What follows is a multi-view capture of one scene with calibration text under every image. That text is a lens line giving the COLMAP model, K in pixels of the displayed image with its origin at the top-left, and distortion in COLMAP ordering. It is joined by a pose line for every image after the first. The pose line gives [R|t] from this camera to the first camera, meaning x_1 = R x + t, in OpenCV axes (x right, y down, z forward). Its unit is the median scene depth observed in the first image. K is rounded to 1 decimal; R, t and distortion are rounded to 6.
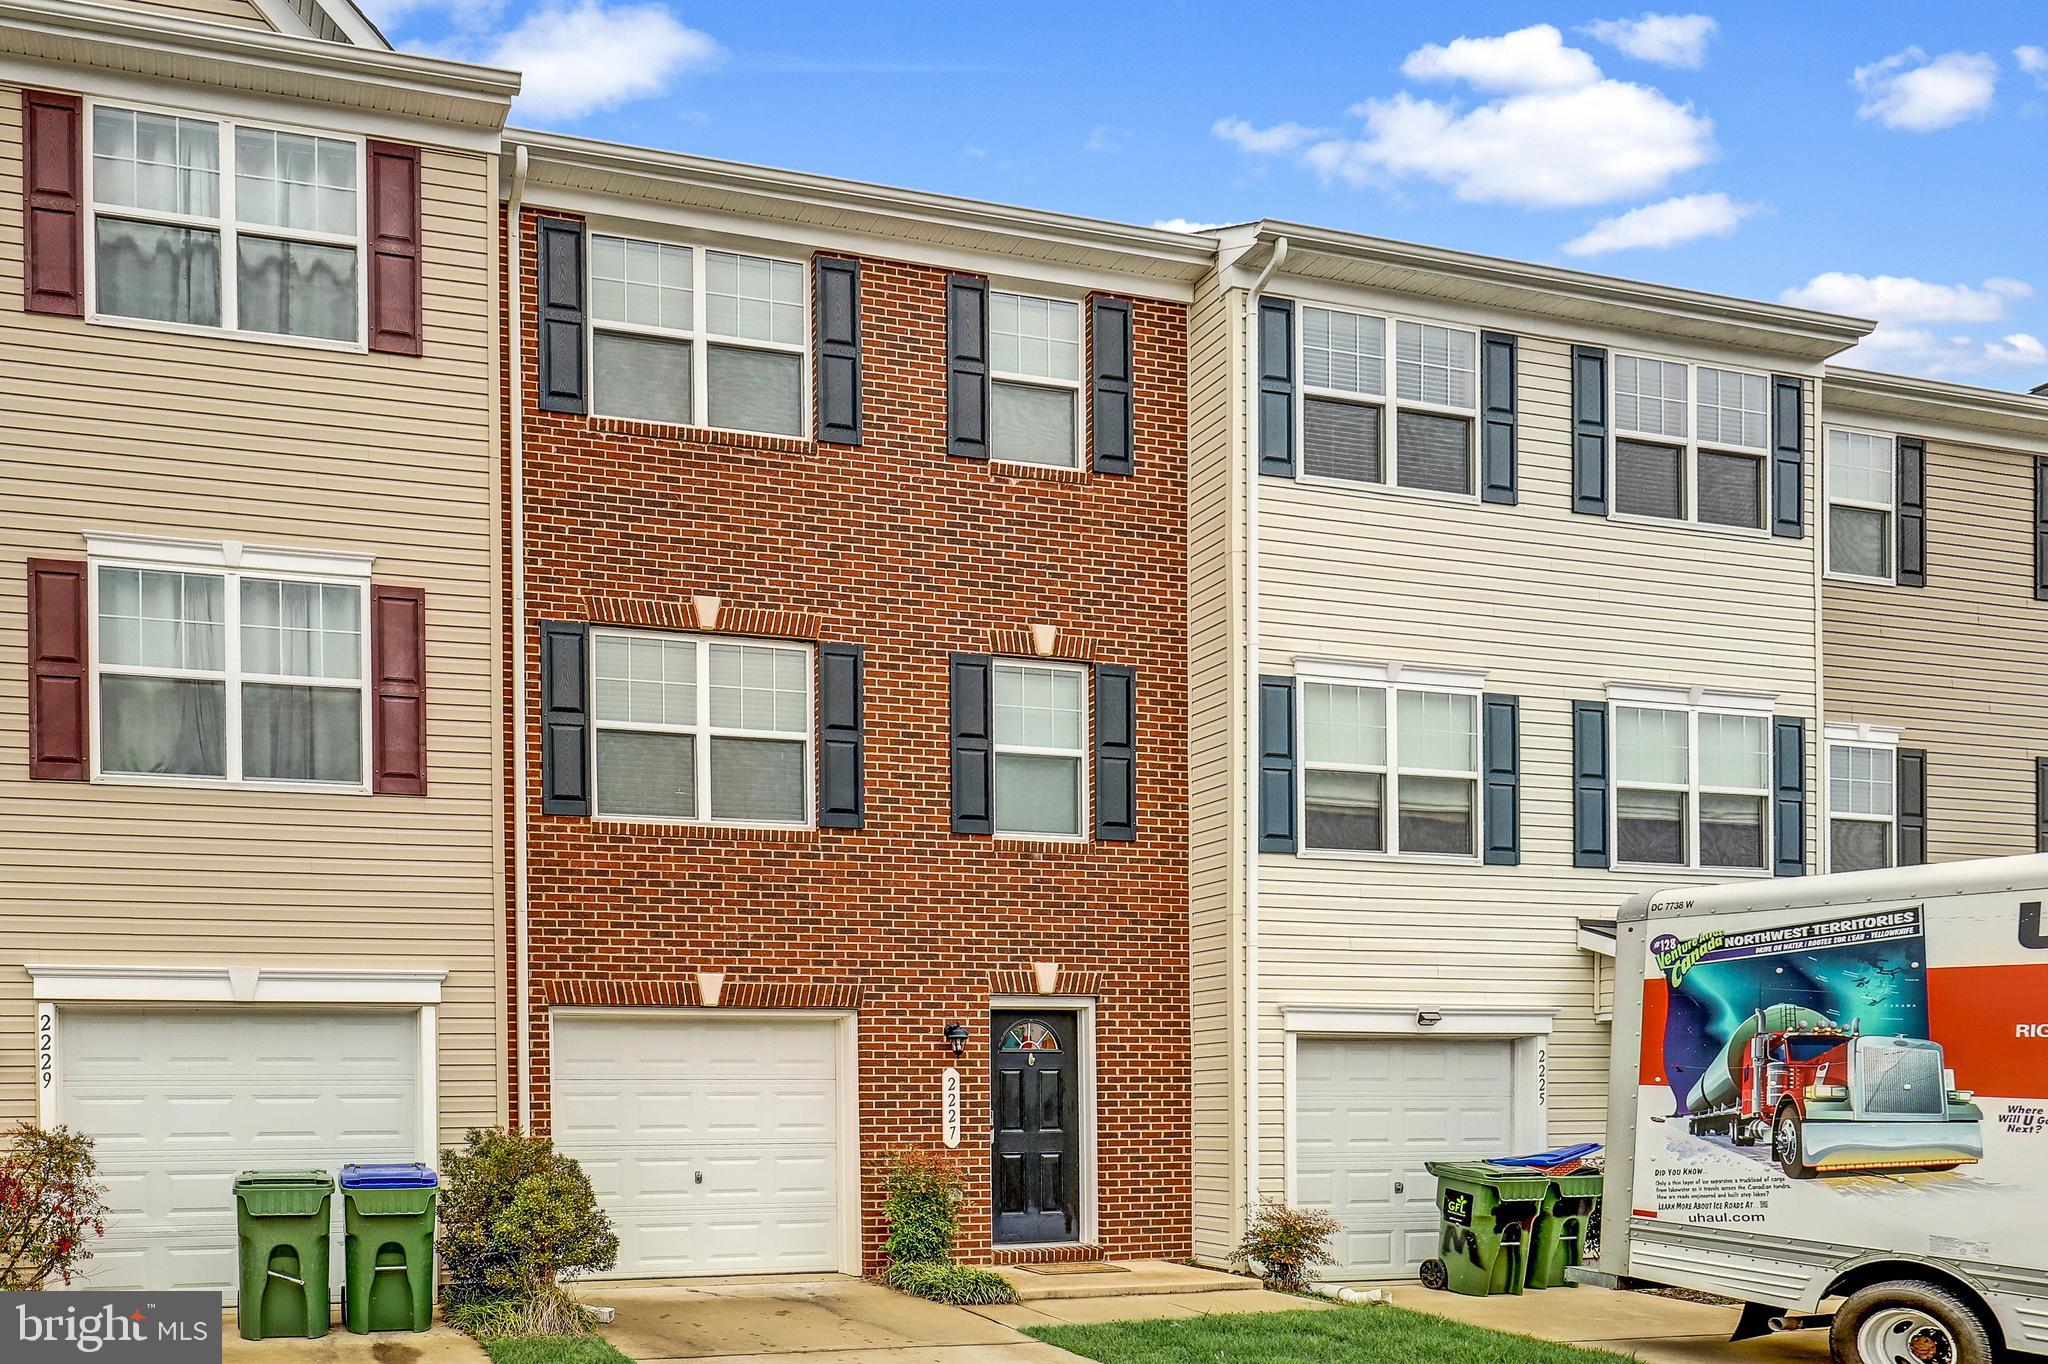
lens RADIAL K [[1372.2, 0, 1023.5], [0, 1372.2, 722.8], [0, 0, 1]] dist [0.001141, -0.000330]
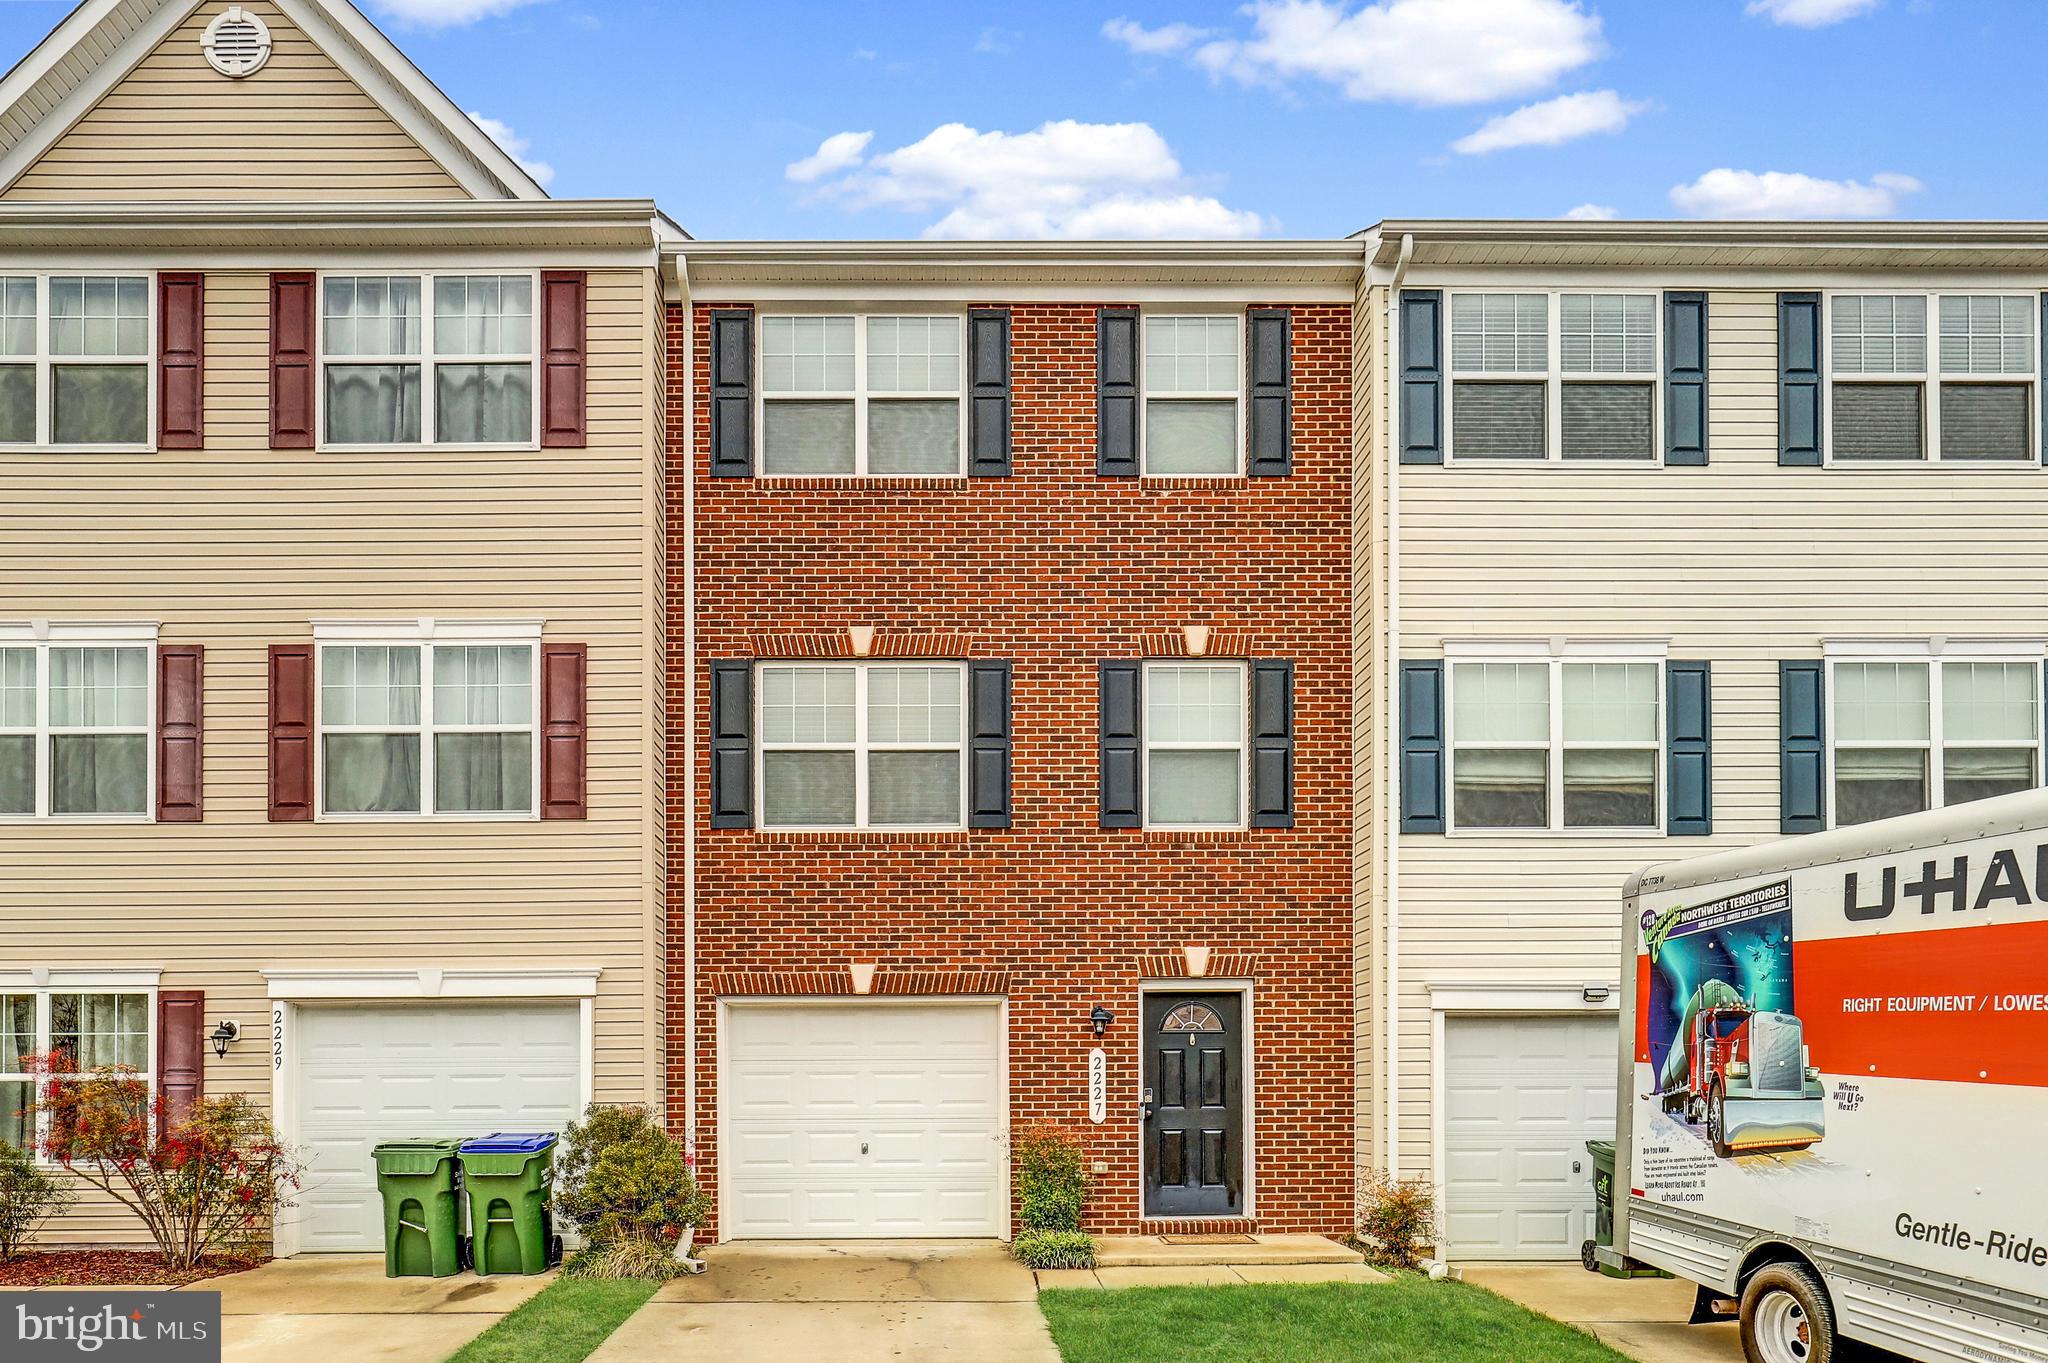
lens RADIAL K [[1301.0, 0, 1024.0], [0, 1301.0, 681.5], [0, 0, 1]] dist [0.001276, -0.000573]
pose [[0.975774, -0.065106, -0.208871, 0.119227], [0.059252, 0.997658, -0.034167, -0.002983], [0.210606, 0.020963, 0.977346, -0.011480]]
